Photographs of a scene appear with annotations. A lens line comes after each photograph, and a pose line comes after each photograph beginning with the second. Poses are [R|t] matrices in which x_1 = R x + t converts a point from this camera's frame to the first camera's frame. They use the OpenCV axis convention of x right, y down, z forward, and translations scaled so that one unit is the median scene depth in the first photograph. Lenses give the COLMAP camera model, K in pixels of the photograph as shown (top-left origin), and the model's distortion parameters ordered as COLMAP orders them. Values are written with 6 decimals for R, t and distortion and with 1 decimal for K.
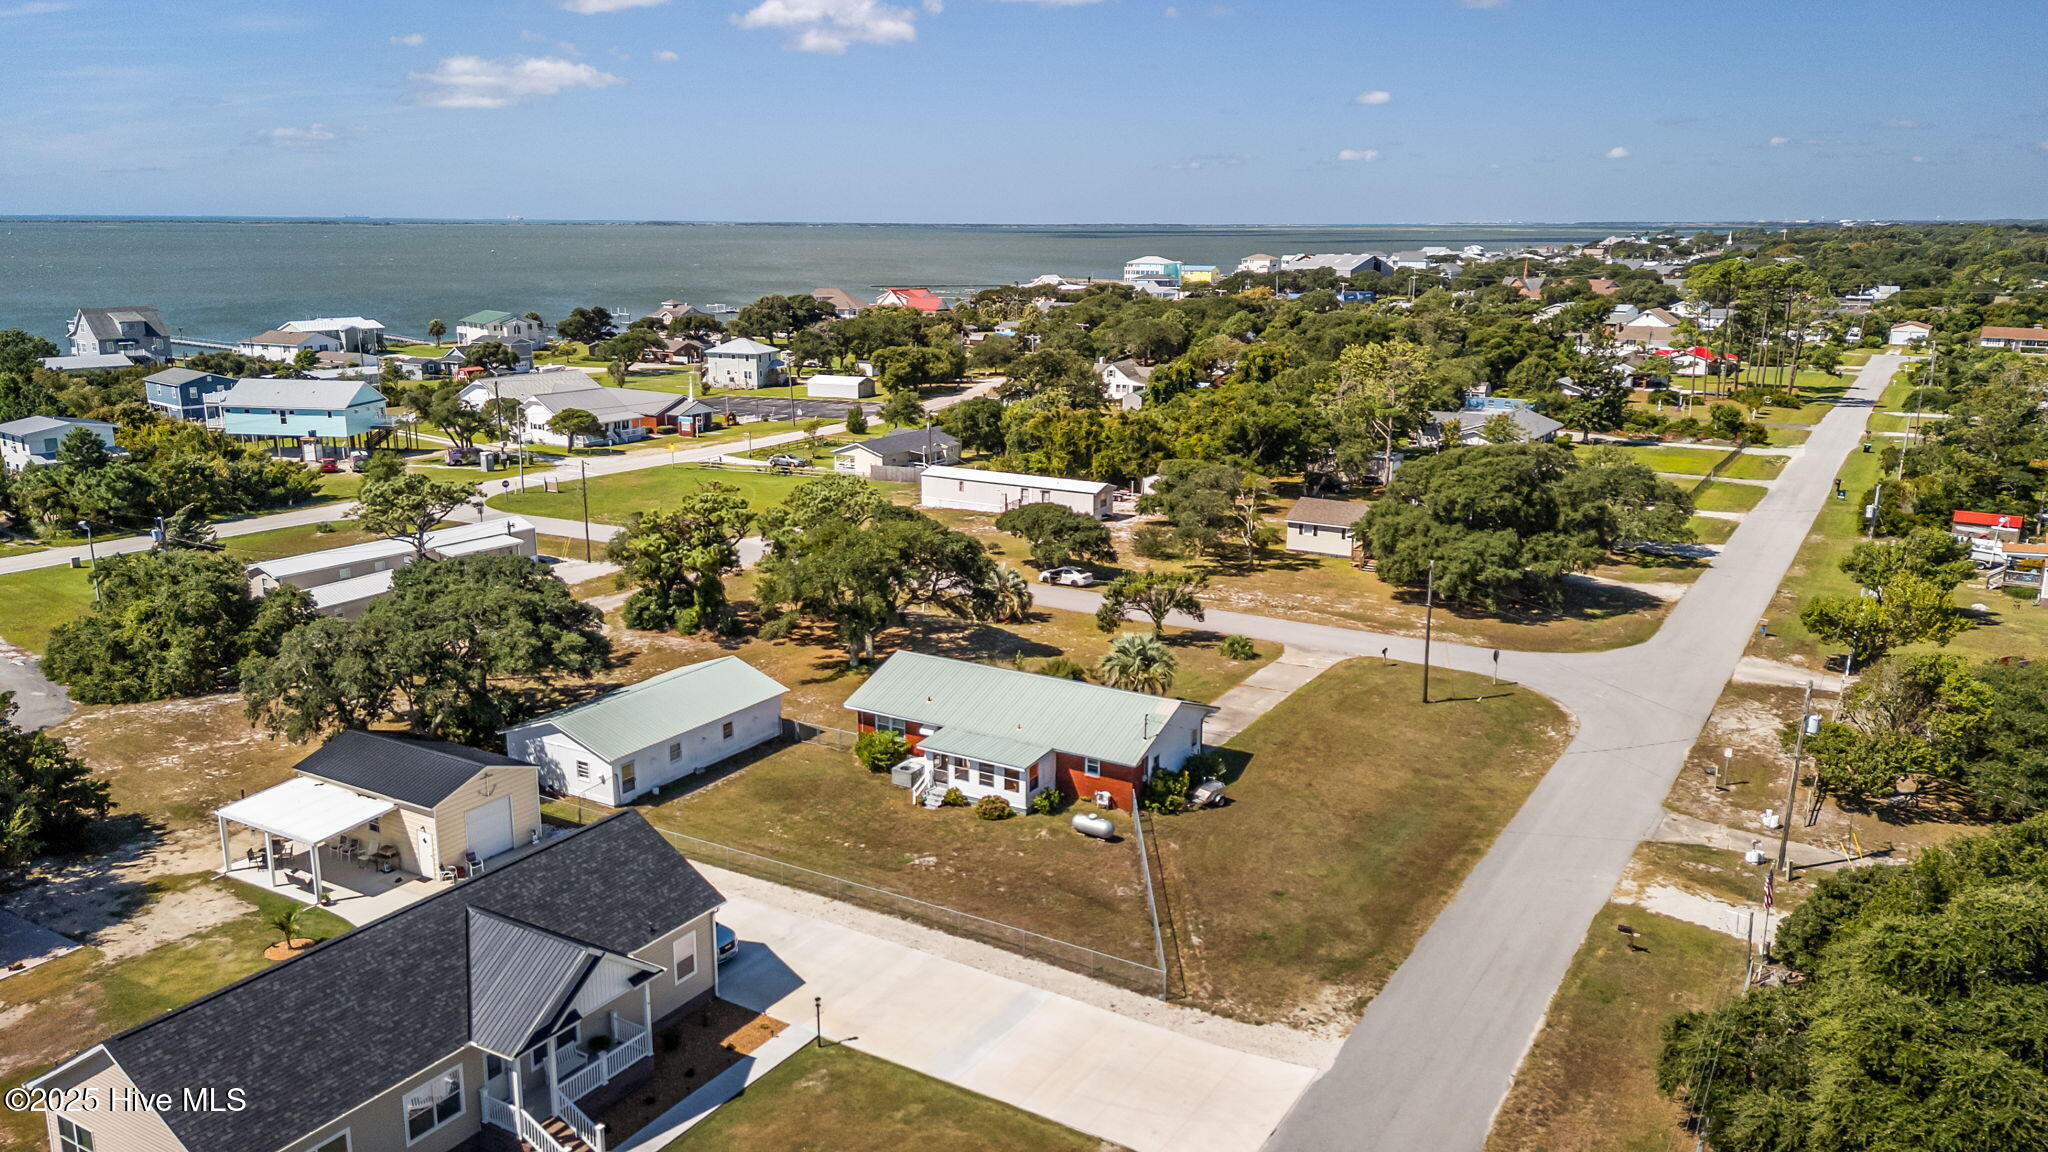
lens RADIAL K [[1508.0, 0, 1033.1], [0, 1508.0, 530.1], [0, 0, 1]] dist [0.095419, -0.108672]
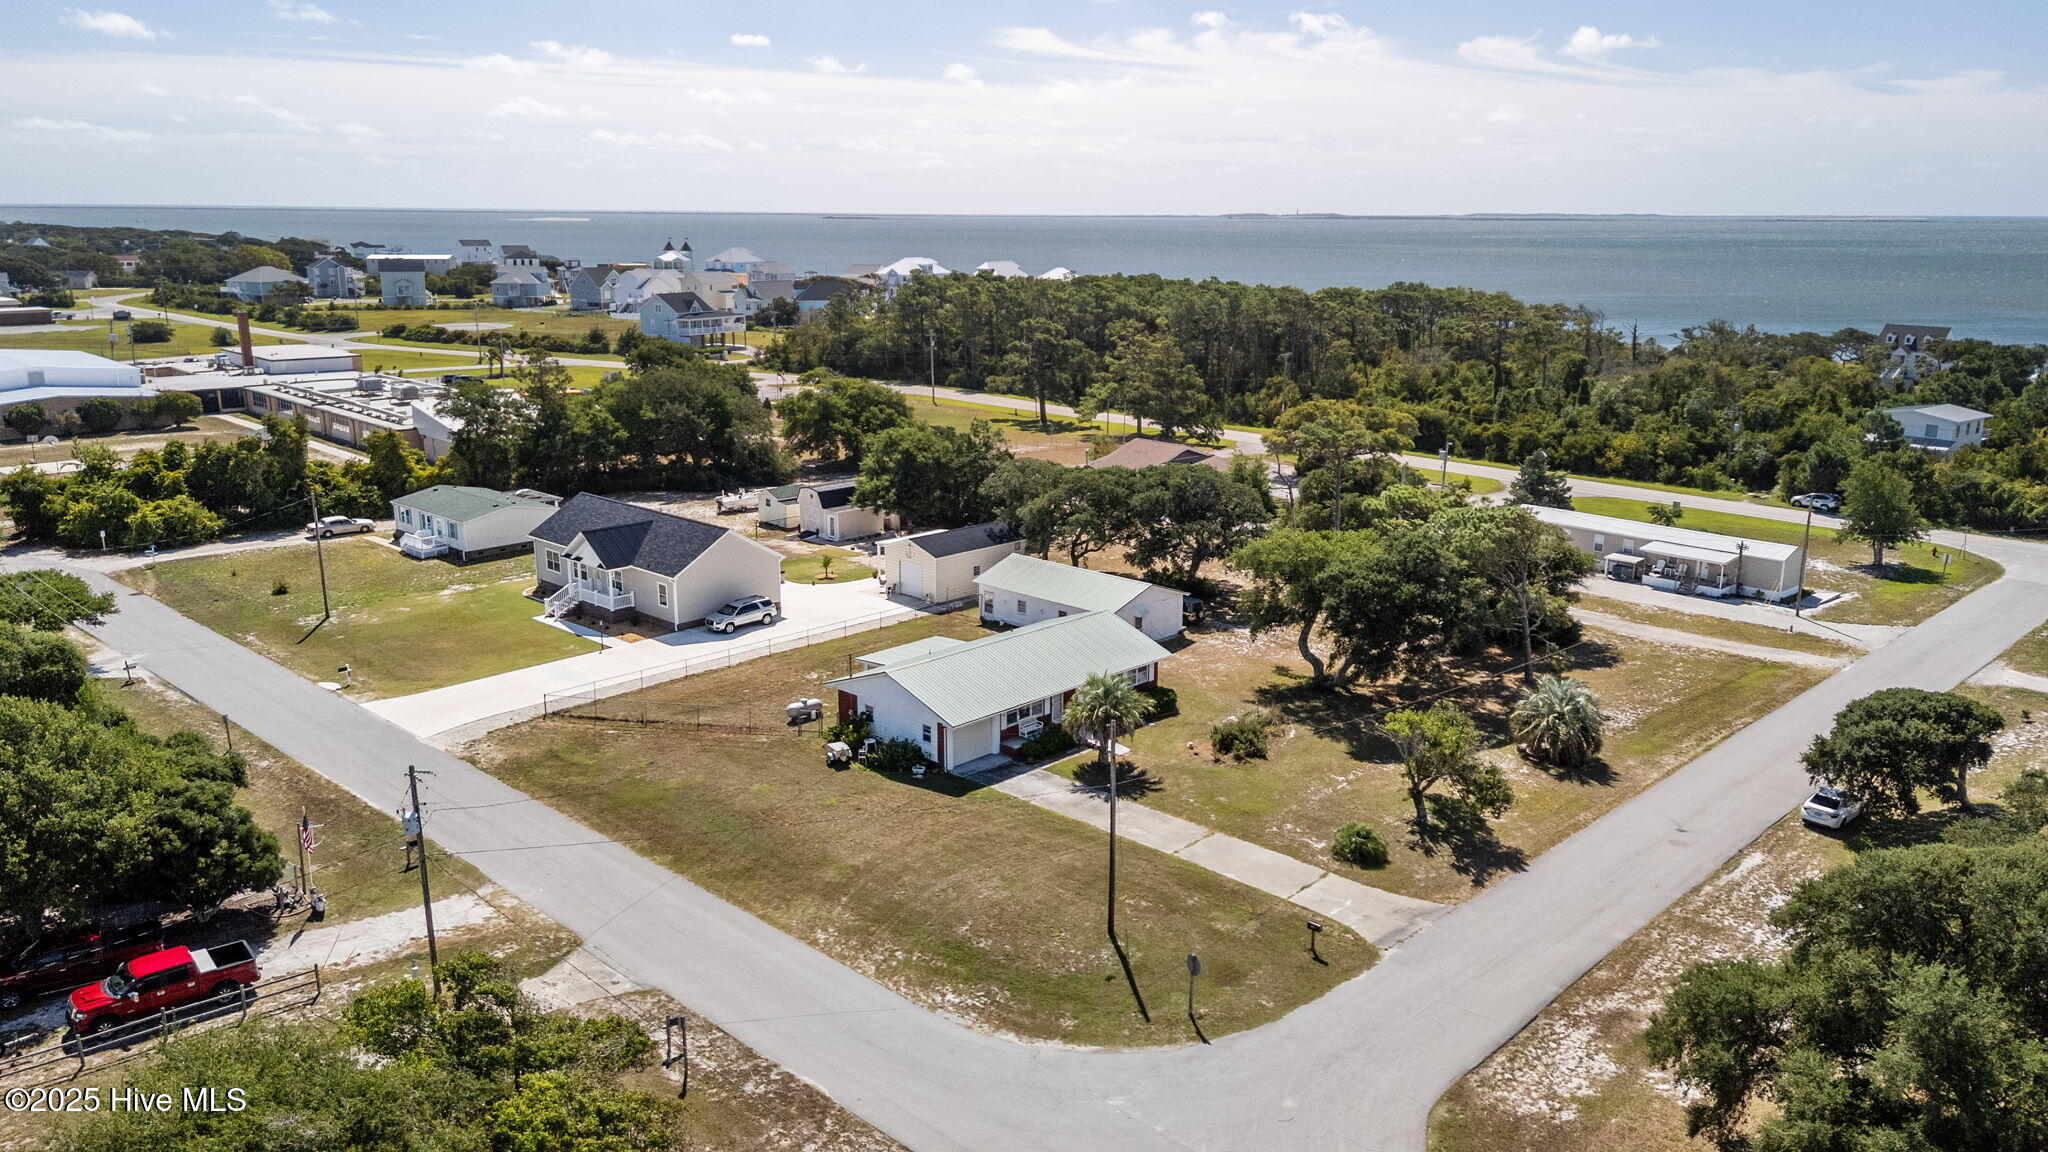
lens RADIAL K [[1508.0, 0, 1033.1], [0, 1508.0, 530.1], [0, 0, 1]] dist [0.095419, -0.108672]
pose [[-0.227353, 0.195369, -0.954013, 1.013871], [-0.202162, 0.948856, 0.242491, -0.241284], [0.952597, 0.247996, -0.176229, 1.229283]]
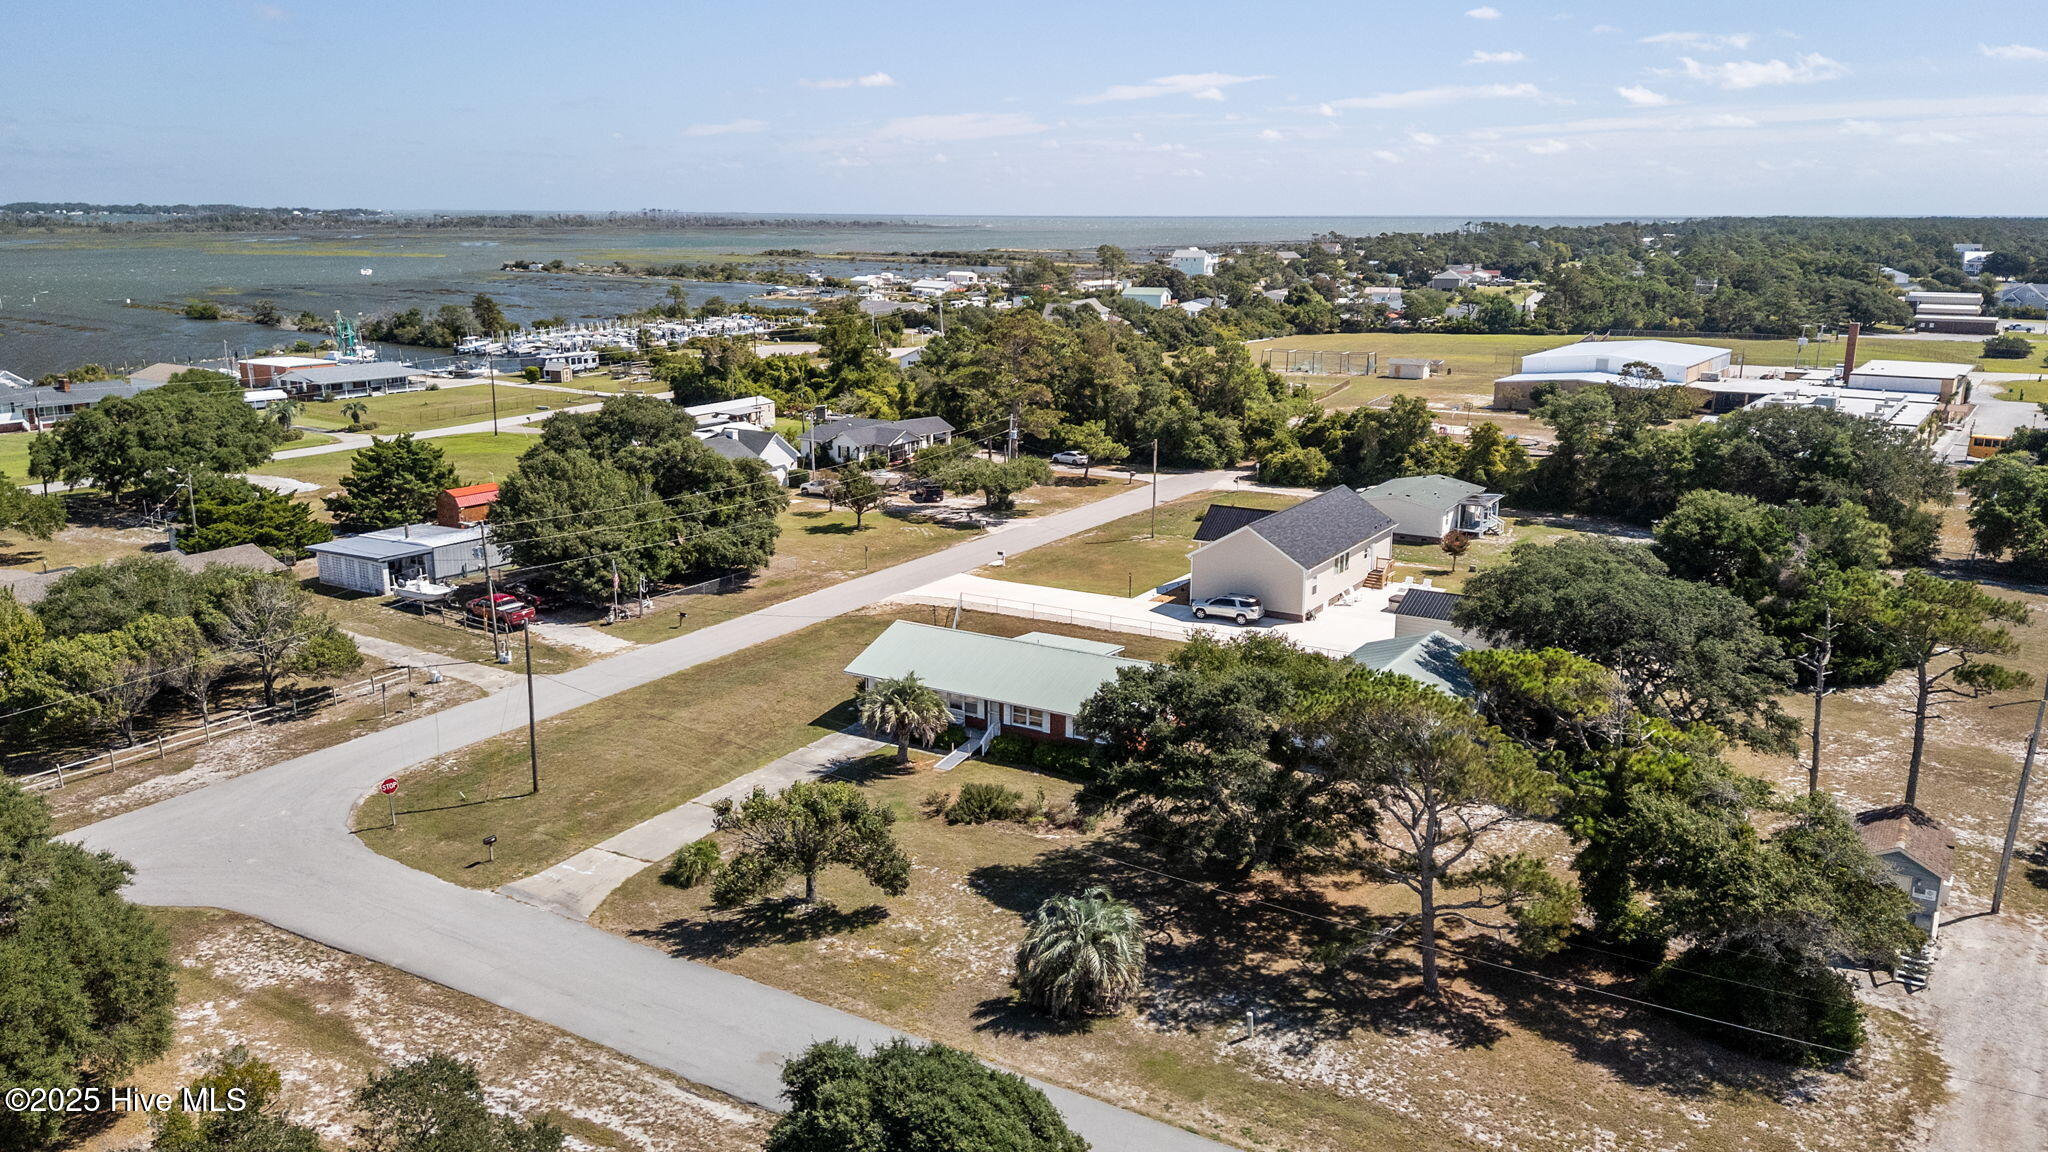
lens RADIAL K [[1508.0, 0, 1033.1], [0, 1508.0, 530.1], [0, 0, 1]] dist [0.095419, -0.108672]
pose [[-0.999953, -0.009672, -0.000698, -0.005740], [-0.009153, 0.917530, 0.397561, -0.402403], [-0.003205, 0.397549, -0.917575, 1.995676]]
